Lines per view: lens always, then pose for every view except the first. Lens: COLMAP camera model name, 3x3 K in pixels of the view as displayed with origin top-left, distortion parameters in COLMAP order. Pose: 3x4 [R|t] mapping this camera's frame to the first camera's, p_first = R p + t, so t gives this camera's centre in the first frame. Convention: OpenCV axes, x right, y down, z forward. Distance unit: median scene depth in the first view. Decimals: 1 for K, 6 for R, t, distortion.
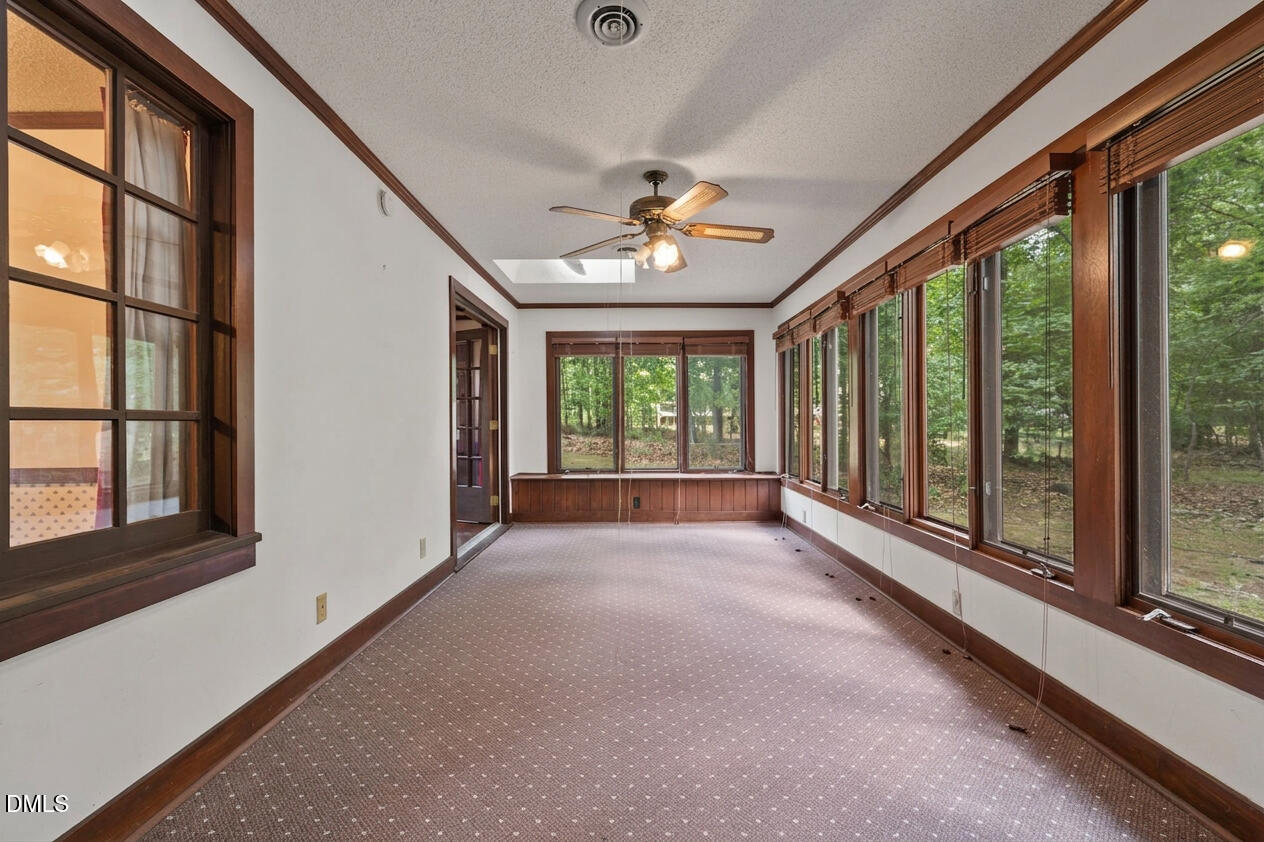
lens RADIAL K [[539.1, 0, 635.9], [0, 539.1, 422.8], [0, 0, 1]] dist [-0.001688, 0.000115]
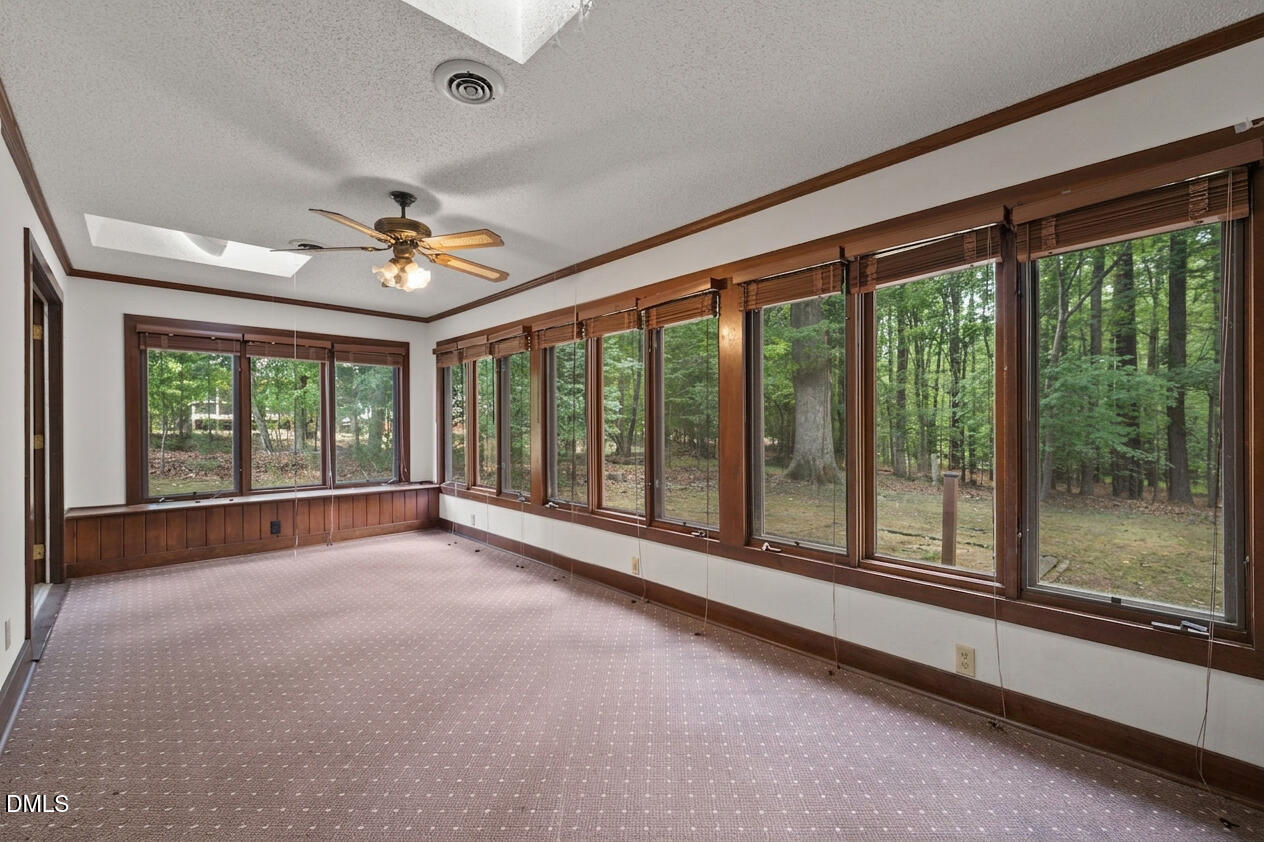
lens RADIAL K [[518.6, 0, 631.2], [0, 518.6, 423.8], [0, 0, 1]] dist [-0.002275, -0.000178]
pose [[0.736039, 0.003155, 0.676932, -0.169769], [0.001482, 0.999979, -0.006272, -0.015517], [-0.676938, 0.005620, 0.736019, 0.001008]]
